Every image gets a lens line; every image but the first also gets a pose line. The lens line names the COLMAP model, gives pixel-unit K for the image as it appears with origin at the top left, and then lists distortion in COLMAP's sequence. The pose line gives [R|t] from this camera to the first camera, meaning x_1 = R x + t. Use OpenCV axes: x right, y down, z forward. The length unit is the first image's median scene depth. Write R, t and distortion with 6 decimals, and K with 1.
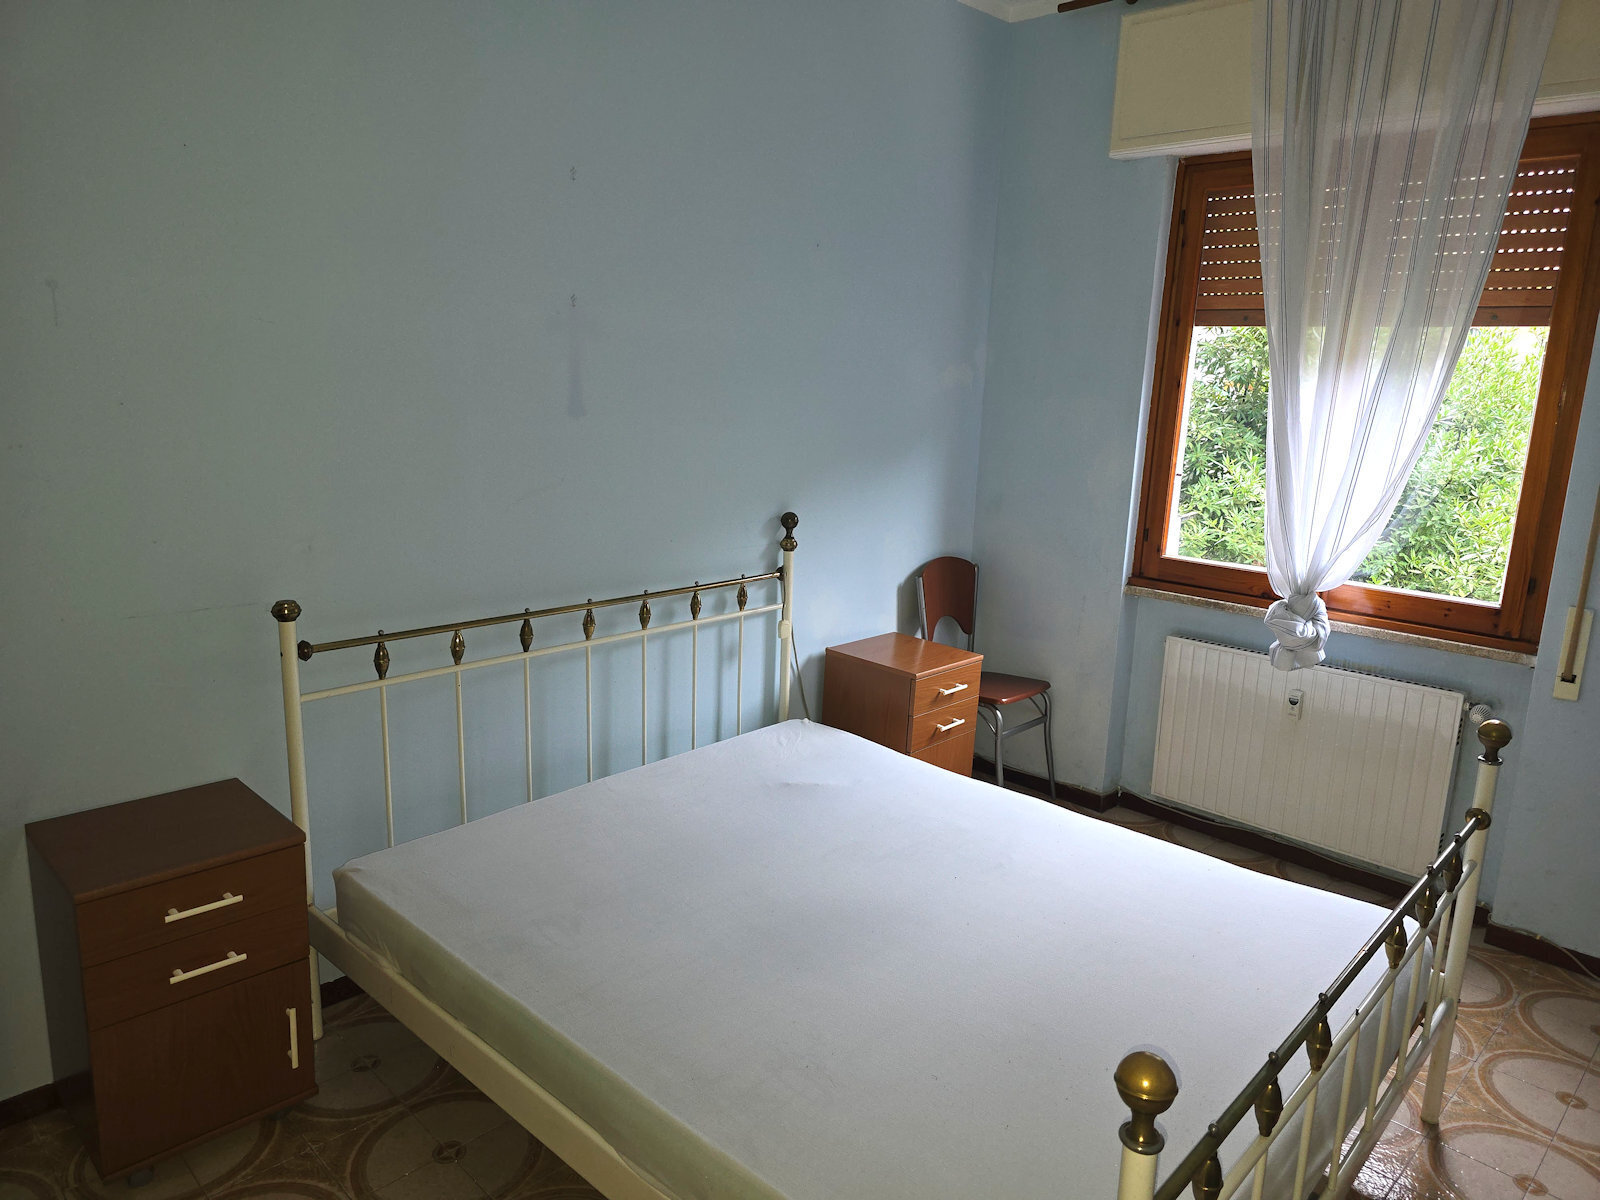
lens RADIAL K [[1088.1, 0, 800.0], [0, 1088.1, 600.0], [0, 0, 1]] dist [0.000792, 0.000019]
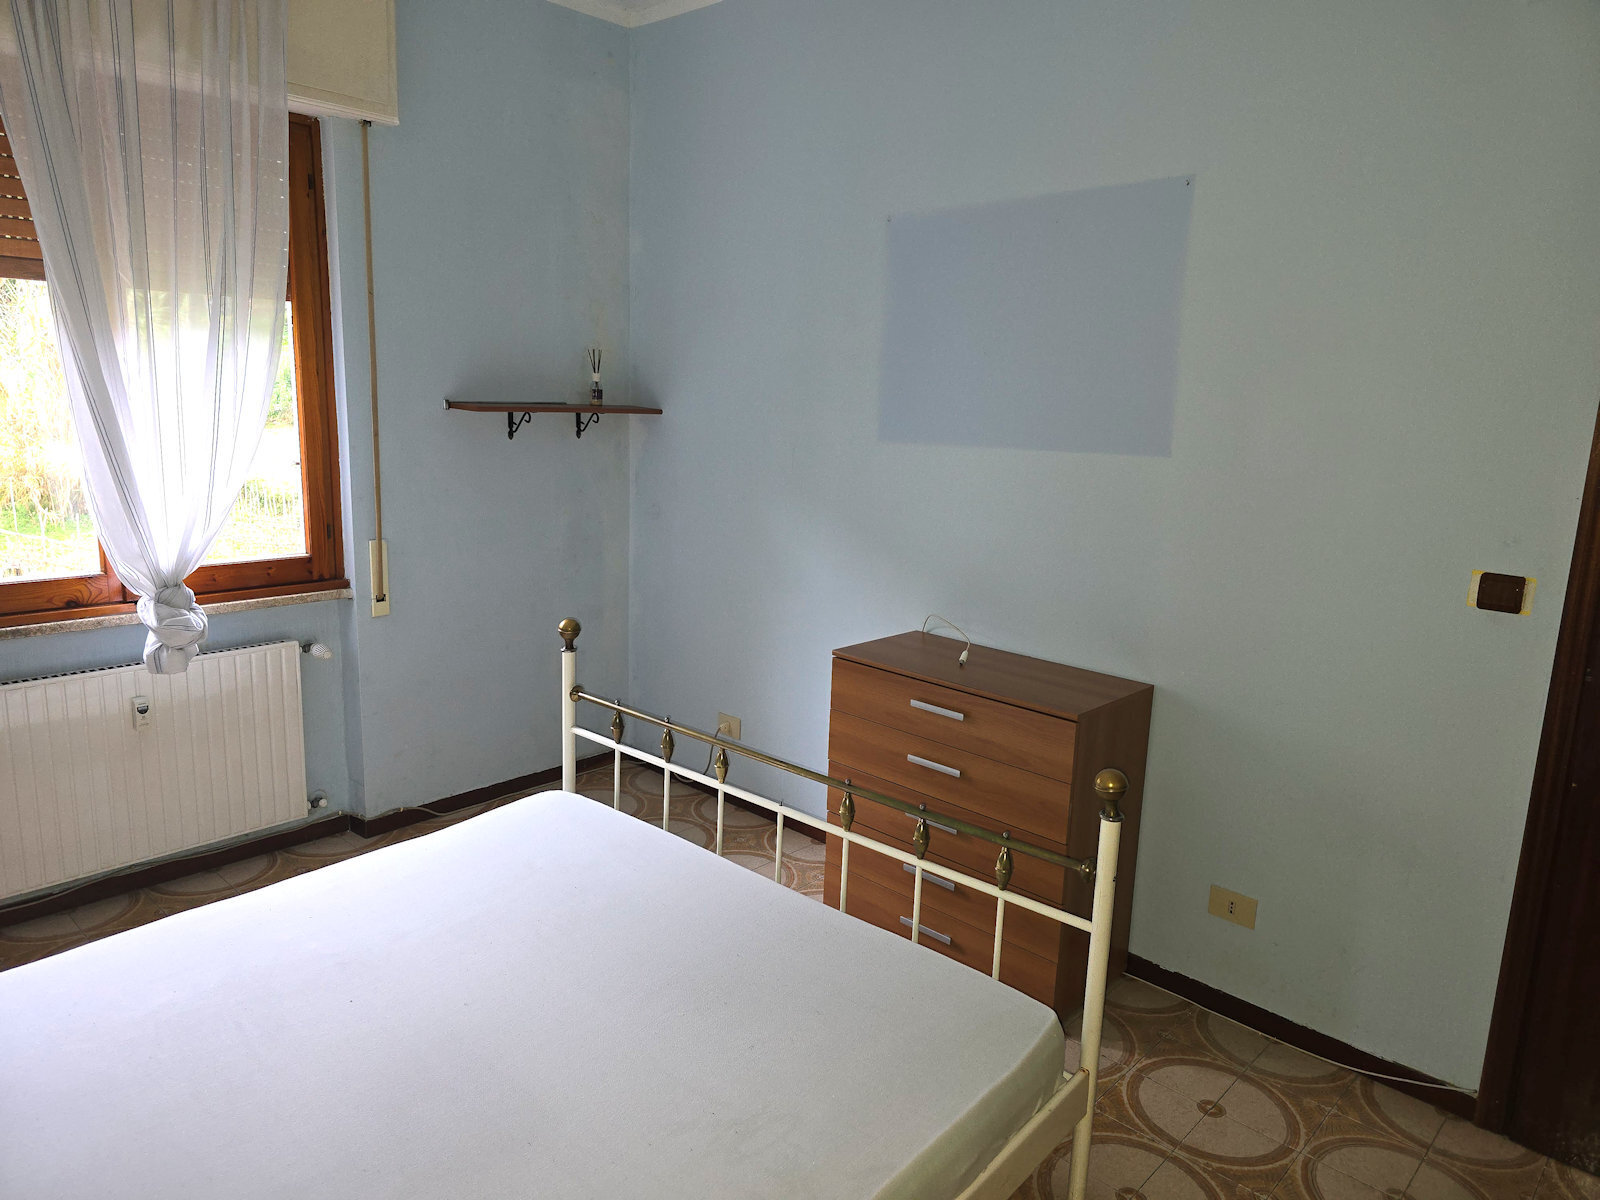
lens RADIAL K [[1049.9, 0, 851.2], [0, 1049.9, 580.7], [0, 0, 1]] dist [0.002011, -0.000066]
pose [[-0.046882, -0.219307, 0.974529, -0.433580], [0.167814, 0.960006, 0.224112, -0.115729], [-0.984703, 0.174046, -0.008205, 0.469413]]
